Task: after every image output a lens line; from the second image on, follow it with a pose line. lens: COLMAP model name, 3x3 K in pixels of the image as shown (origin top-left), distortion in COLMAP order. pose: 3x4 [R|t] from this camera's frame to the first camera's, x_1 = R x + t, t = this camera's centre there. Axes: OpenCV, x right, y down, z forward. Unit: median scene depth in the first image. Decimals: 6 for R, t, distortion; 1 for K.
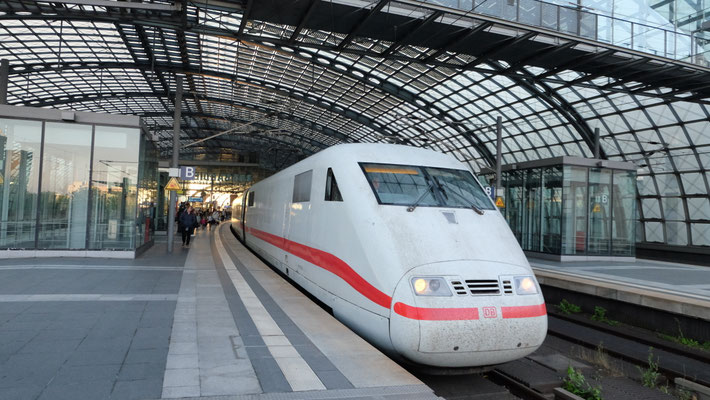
lens RADIAL K [[475.9, 0, 355.0], [0, 475.9, 200.0], [0, 0, 1]] dist [0.006831, 0.000097]
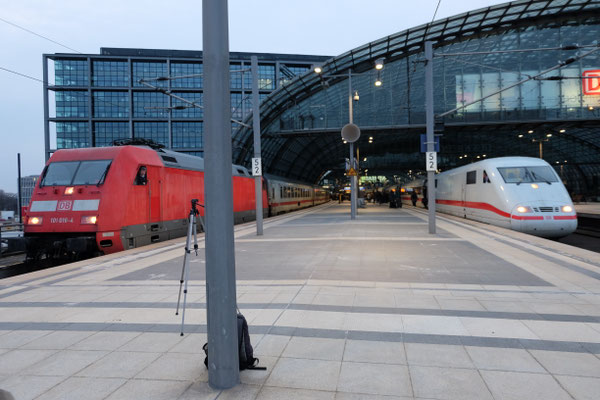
lens RADIAL K [[384.5, 0, 300.0], [0, 384.5, 200.0], [0, 0, 1]] dist [-0.005354, -0.000470]
pose [[0.881584, -0.051850, -0.469172, 0.043509], [0.071644, 0.997131, 0.024424, -0.040097], [0.466559, -0.055145, 0.882769, -1.735644]]
